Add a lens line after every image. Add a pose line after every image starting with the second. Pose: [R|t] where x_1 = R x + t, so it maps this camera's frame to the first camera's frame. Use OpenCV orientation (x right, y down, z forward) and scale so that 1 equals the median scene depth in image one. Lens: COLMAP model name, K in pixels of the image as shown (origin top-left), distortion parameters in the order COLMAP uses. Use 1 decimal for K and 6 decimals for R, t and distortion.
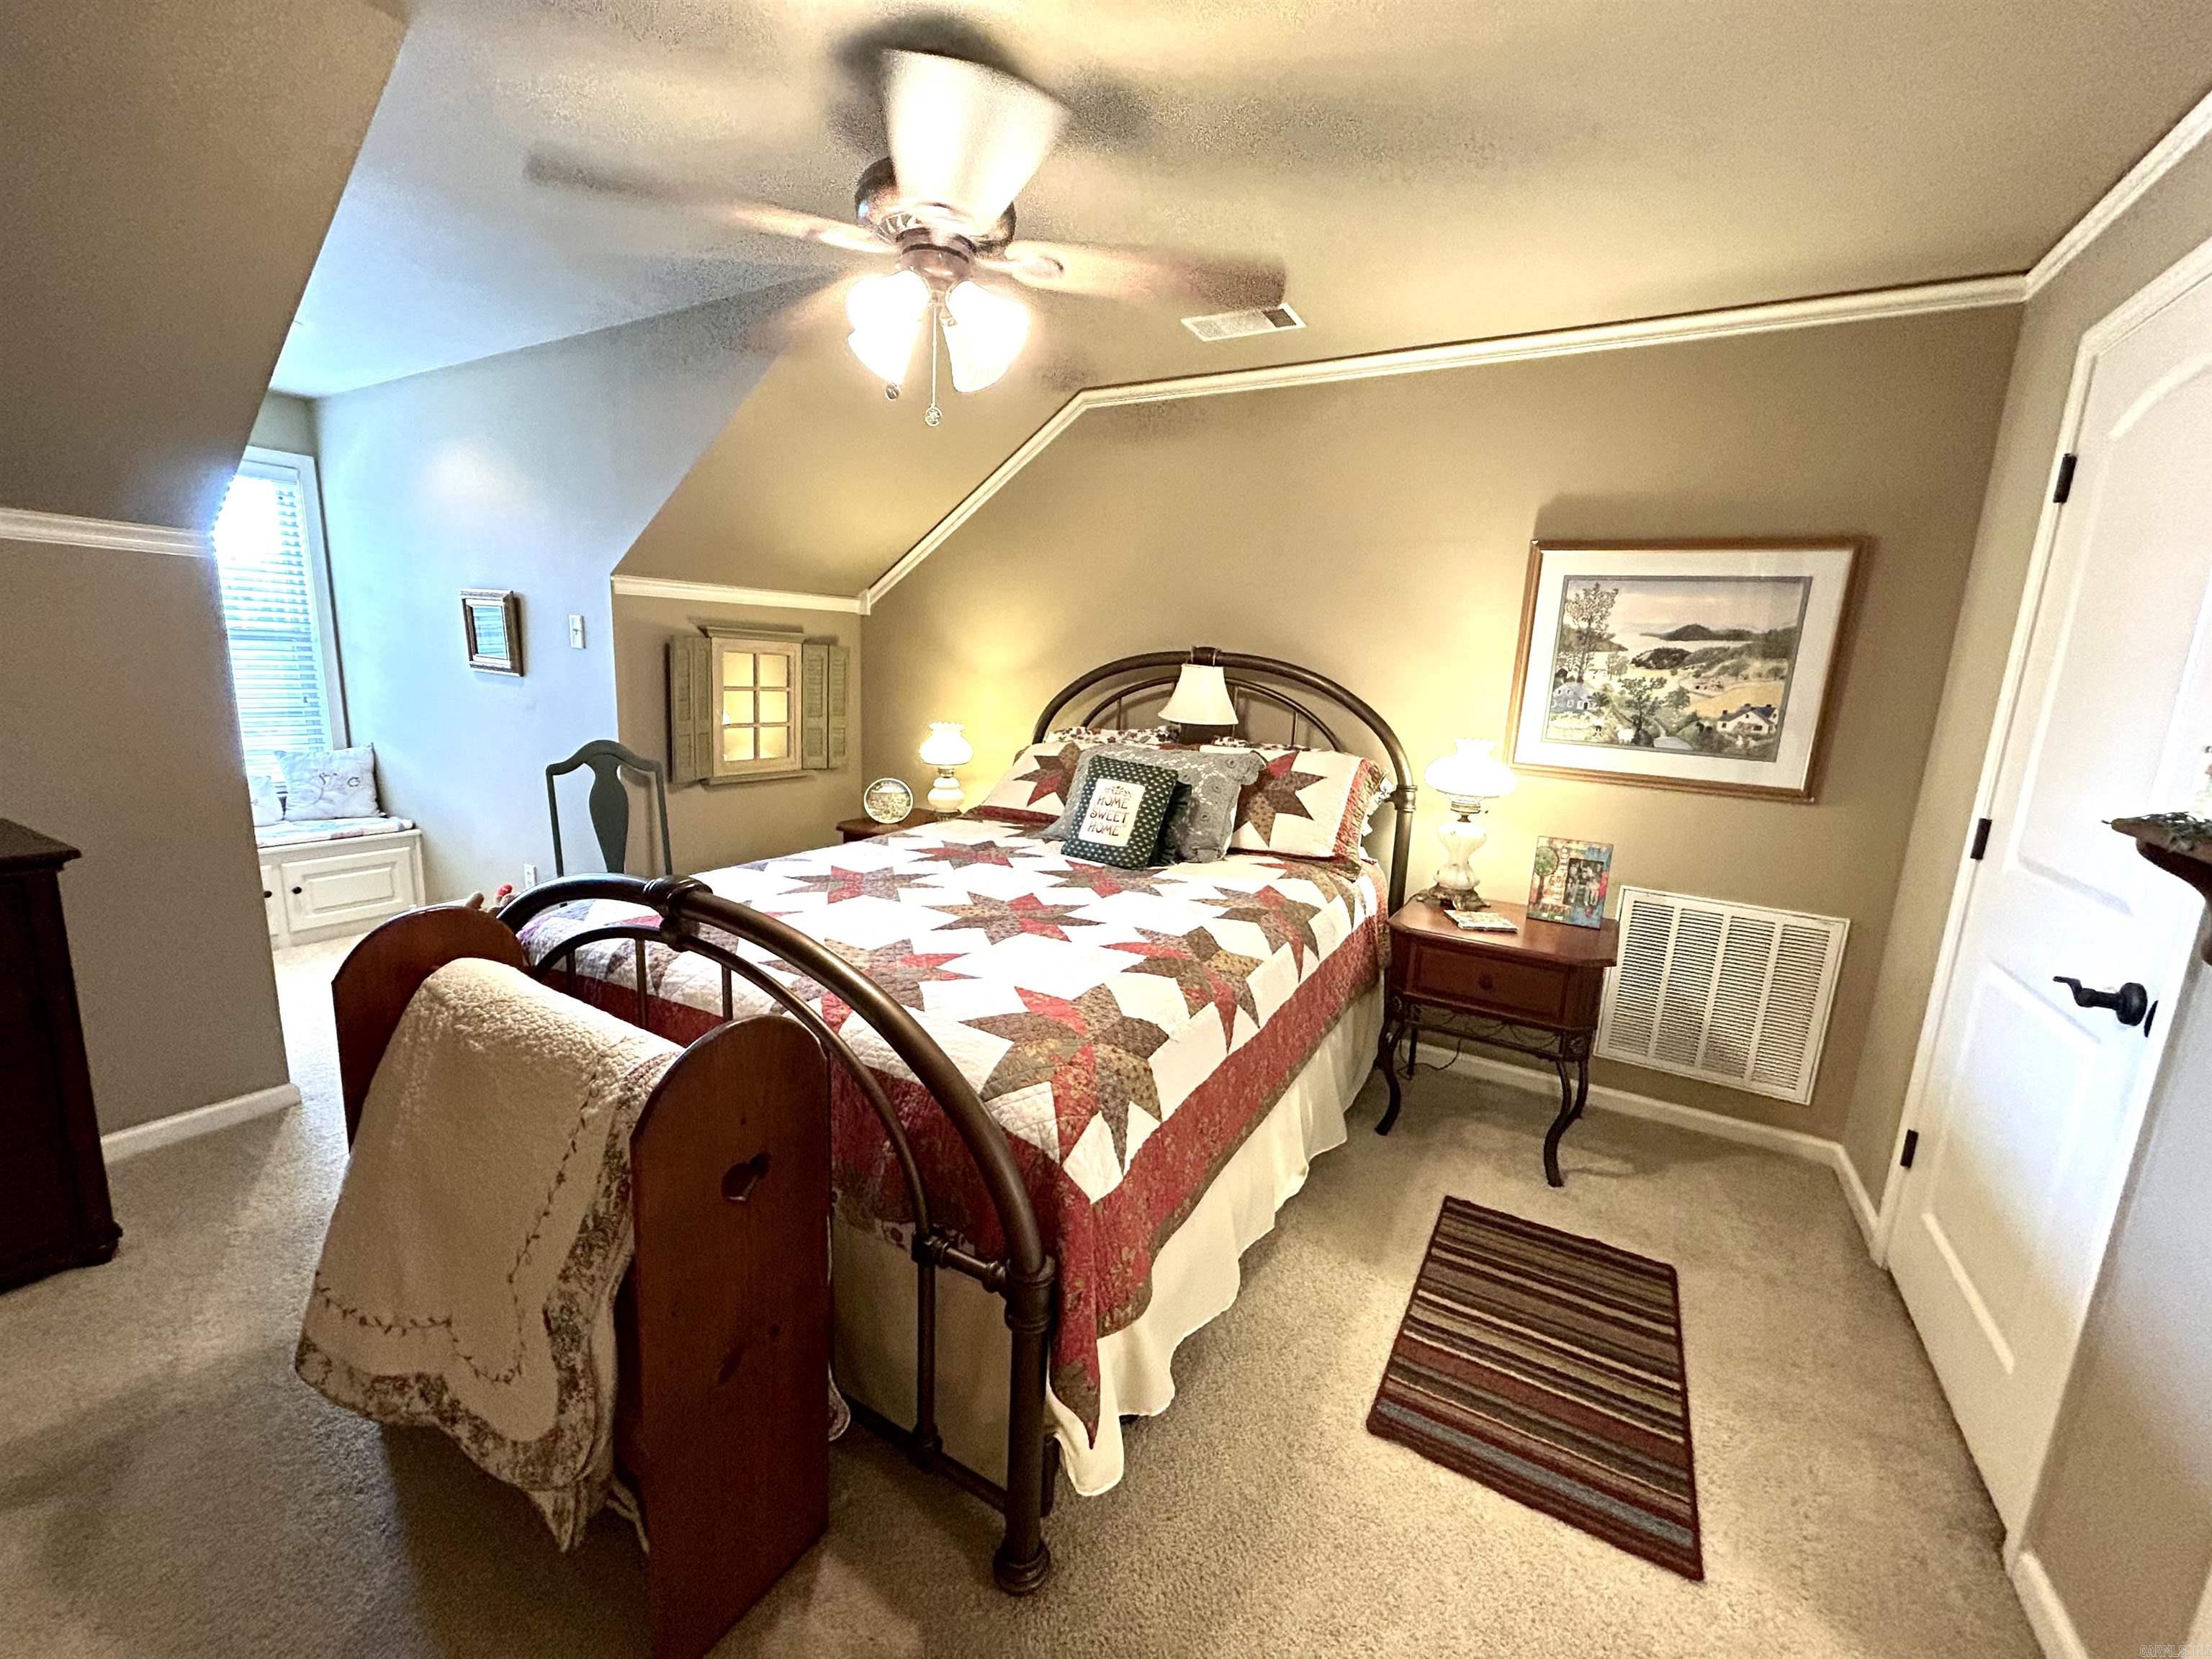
lens RADIAL K [[896.6, 0, 1101.2], [0, 896.6, 826.3], [0, 0, 1]] dist [0.000258, 0.000058]
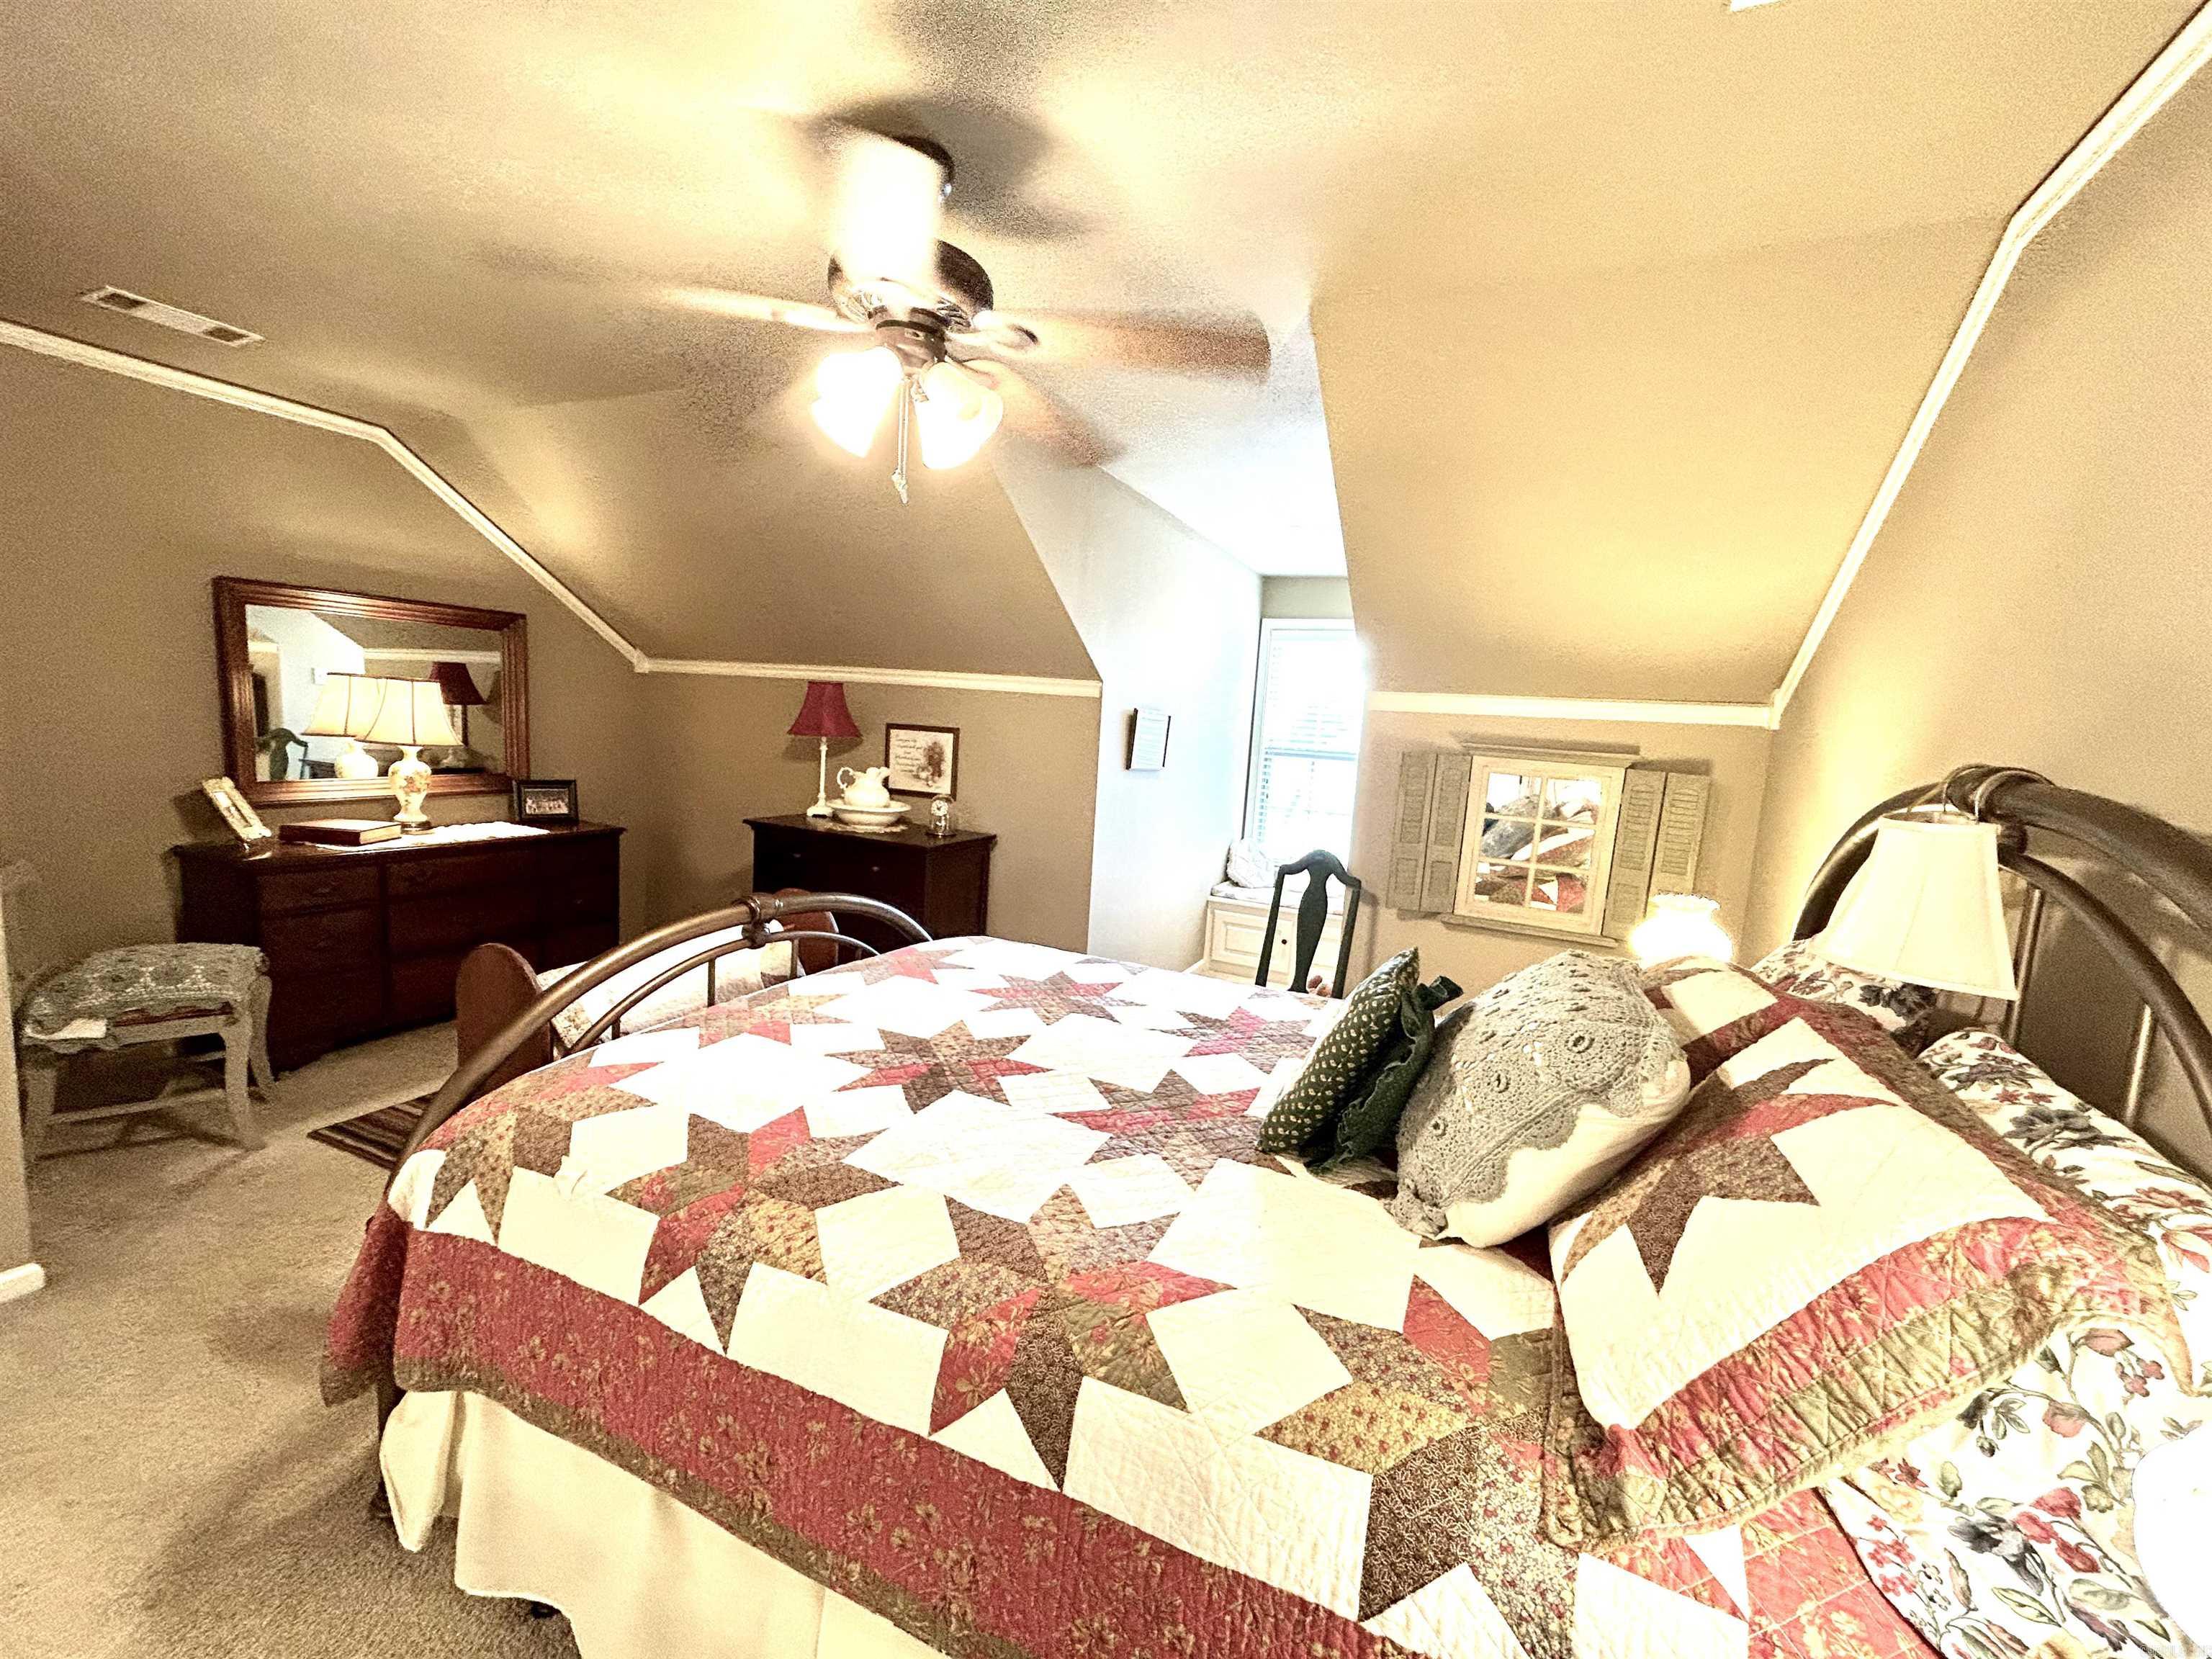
lens RADIAL K [[896.6, 0, 1101.2], [0, 896.6, 826.3], [0, 0, 1]] dist [0.000258, 0.000058]
pose [[0.087498, 0.074796, -0.993353, 0.527224], [-0.241743, 0.968964, 0.051666, -0.136554], [0.966387, 0.235615, 0.102864, 0.770504]]
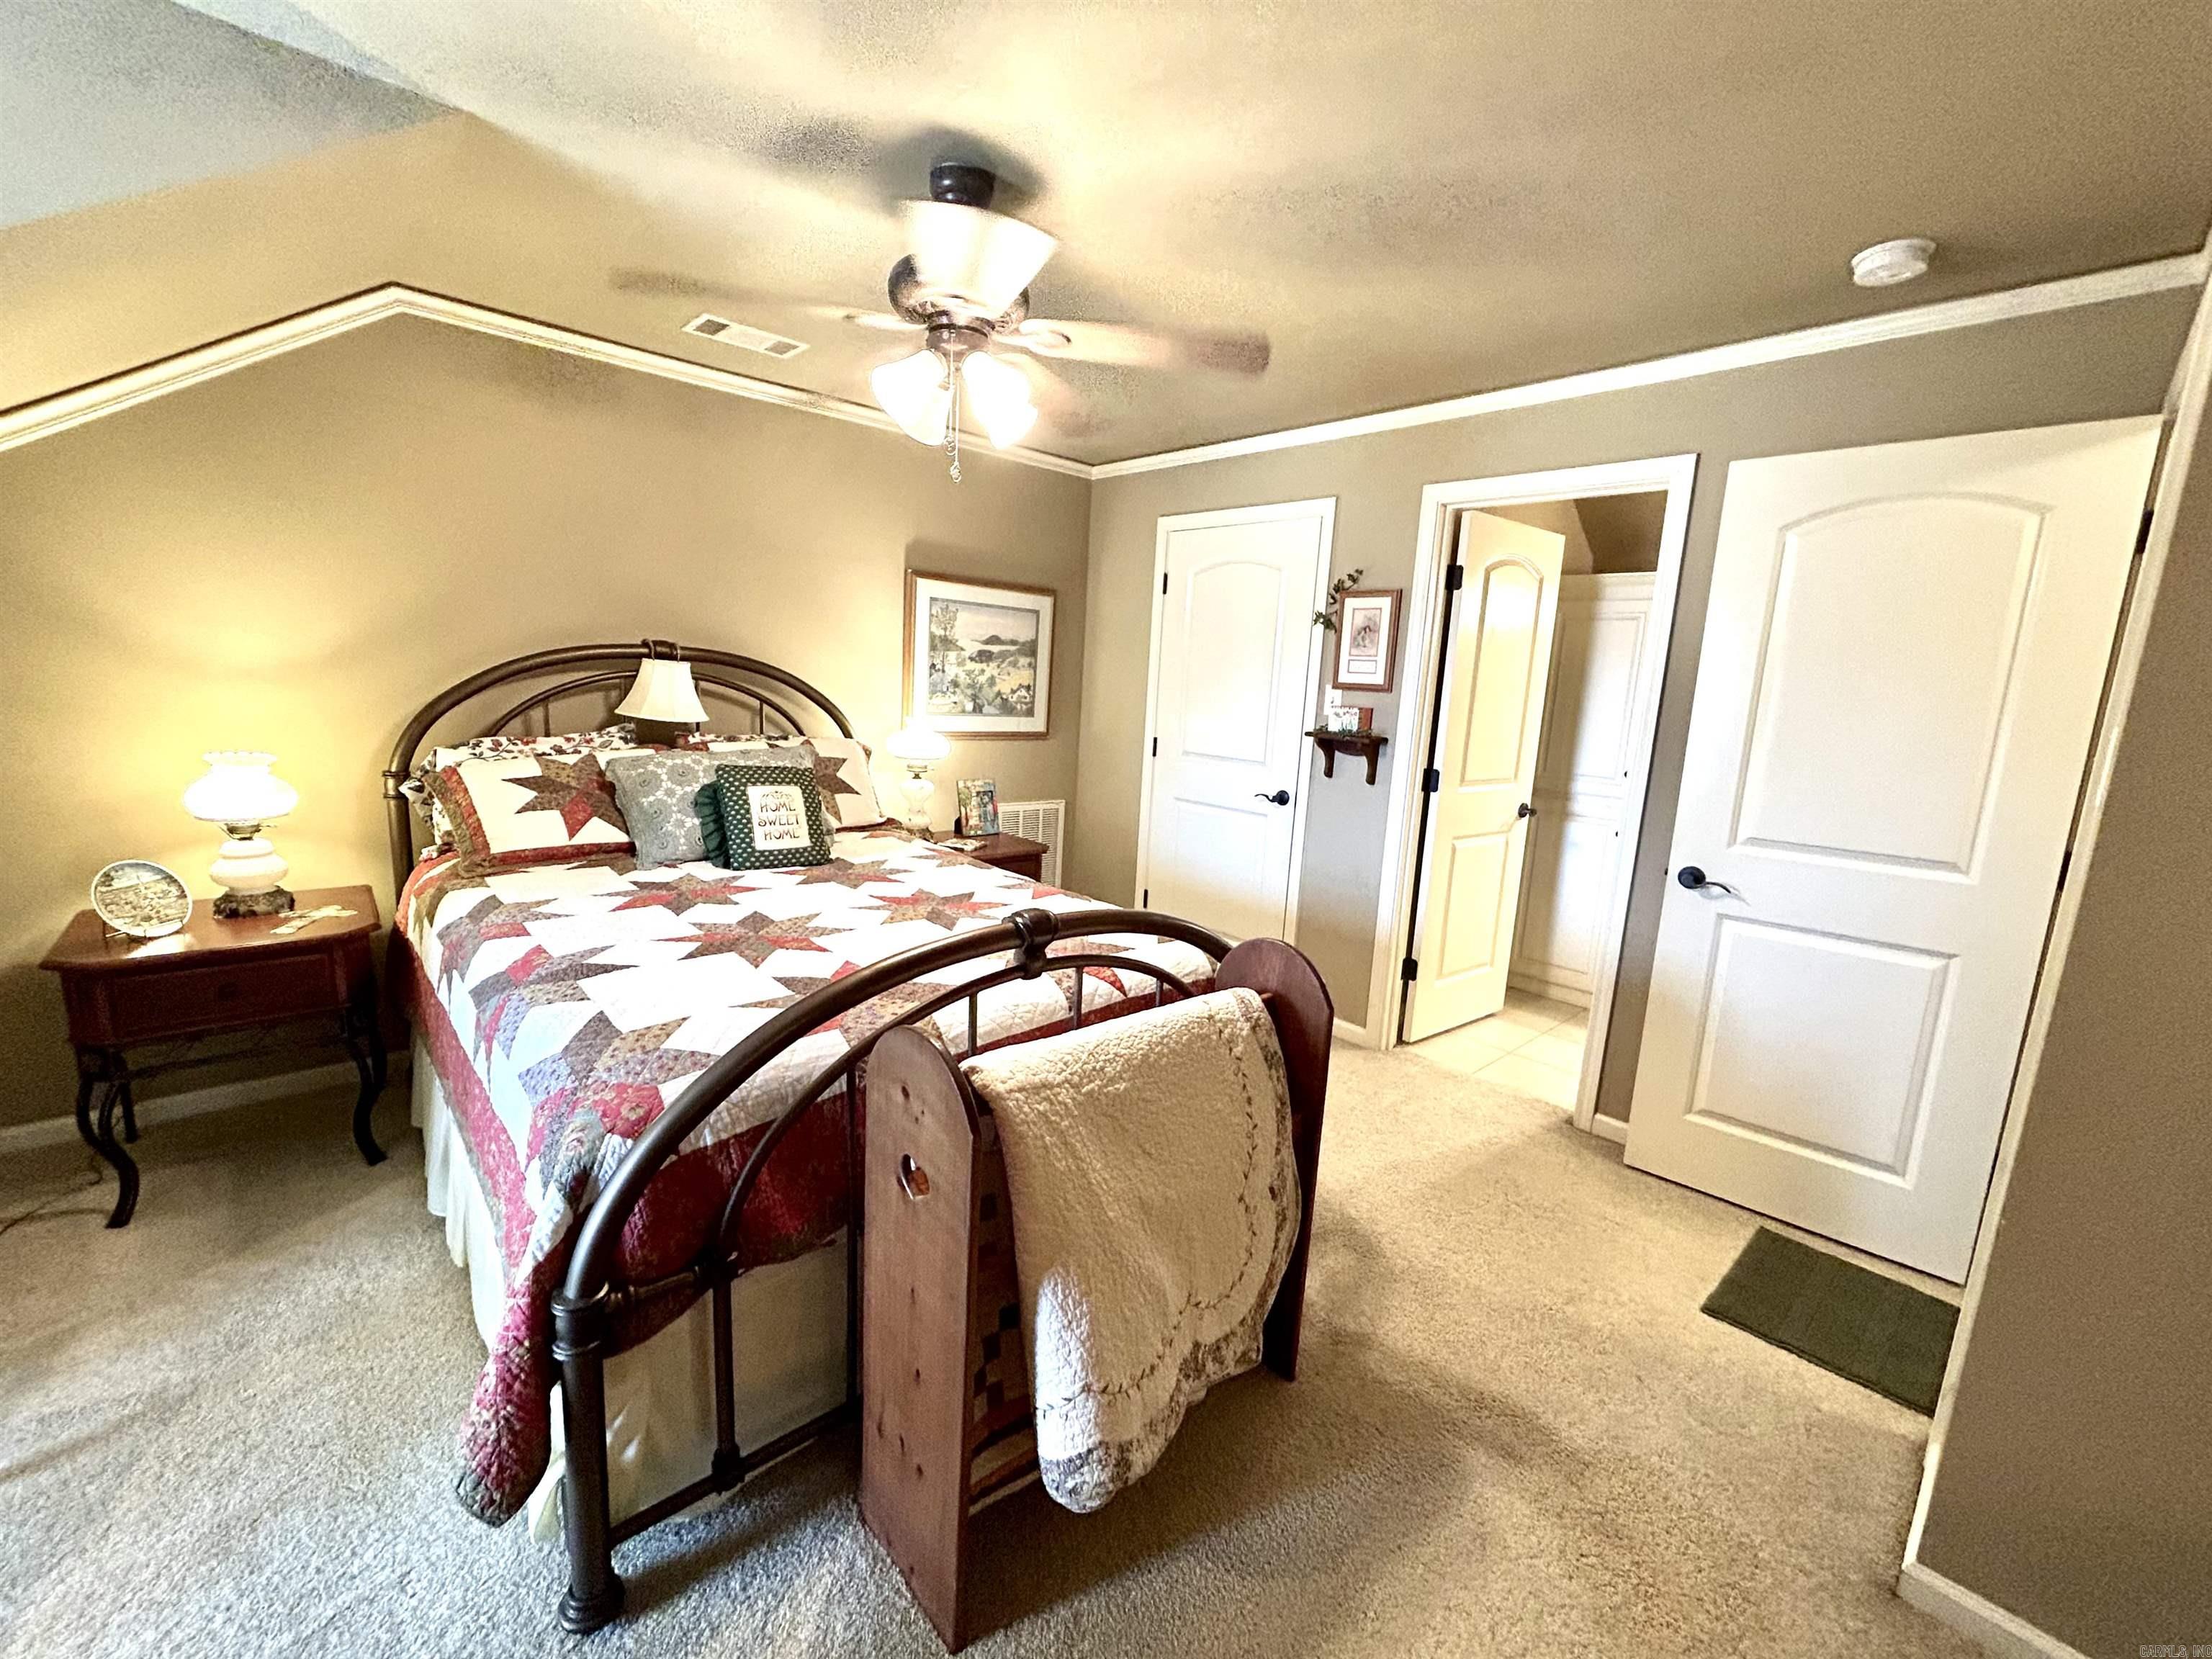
lens RADIAL K [[896.6, 0, 1101.2], [0, 896.6, 826.3], [0, 0, 1]] dist [0.000258, 0.000058]
pose [[0.305306, -0.191635, 0.932773, -0.821193], [0.135998, 0.978275, 0.156470, -0.113986], [-0.942493, 0.079085, 0.324735, 0.324916]]
